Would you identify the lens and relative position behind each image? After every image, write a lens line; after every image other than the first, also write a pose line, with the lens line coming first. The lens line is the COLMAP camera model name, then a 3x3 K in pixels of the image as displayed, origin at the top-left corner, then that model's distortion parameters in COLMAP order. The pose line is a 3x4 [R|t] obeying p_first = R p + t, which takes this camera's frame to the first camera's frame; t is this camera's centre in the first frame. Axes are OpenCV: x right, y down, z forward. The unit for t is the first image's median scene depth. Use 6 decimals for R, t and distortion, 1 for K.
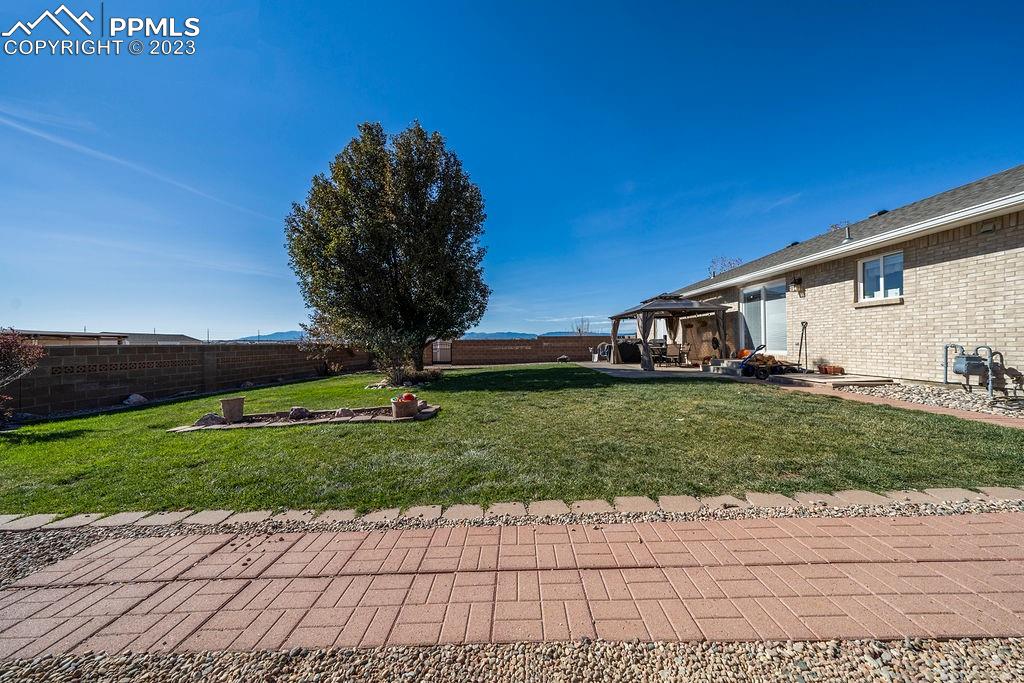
lens RADIAL K [[353.5, 0, 514.4], [0, 353.5, 341.1], [0, 0, 1]] dist [-0.000017, -0.000001]
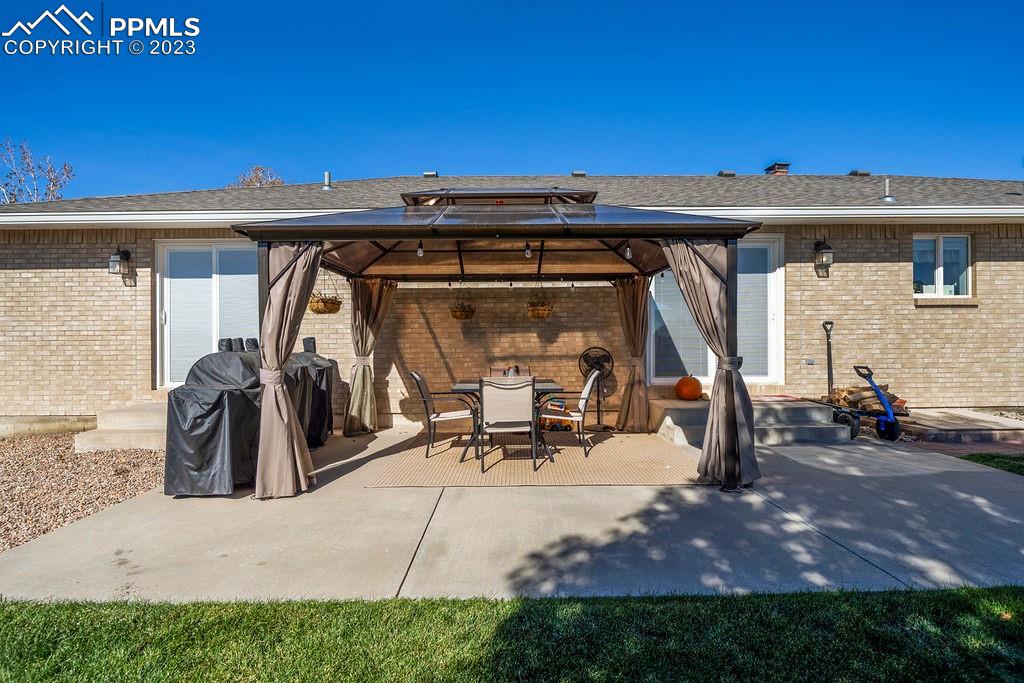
lens RADIAL K [[472.7, 0, 512.1], [0, 472.7, 346.8], [0, 0, 1]] dist [-0.000367, -0.000031]
pose [[-0.004516, 0.020756, 0.999774, 0.095979], [0.004607, 0.999774, -0.020736, -0.003533], [-0.999979, 0.004513, -0.004611, 1.809270]]
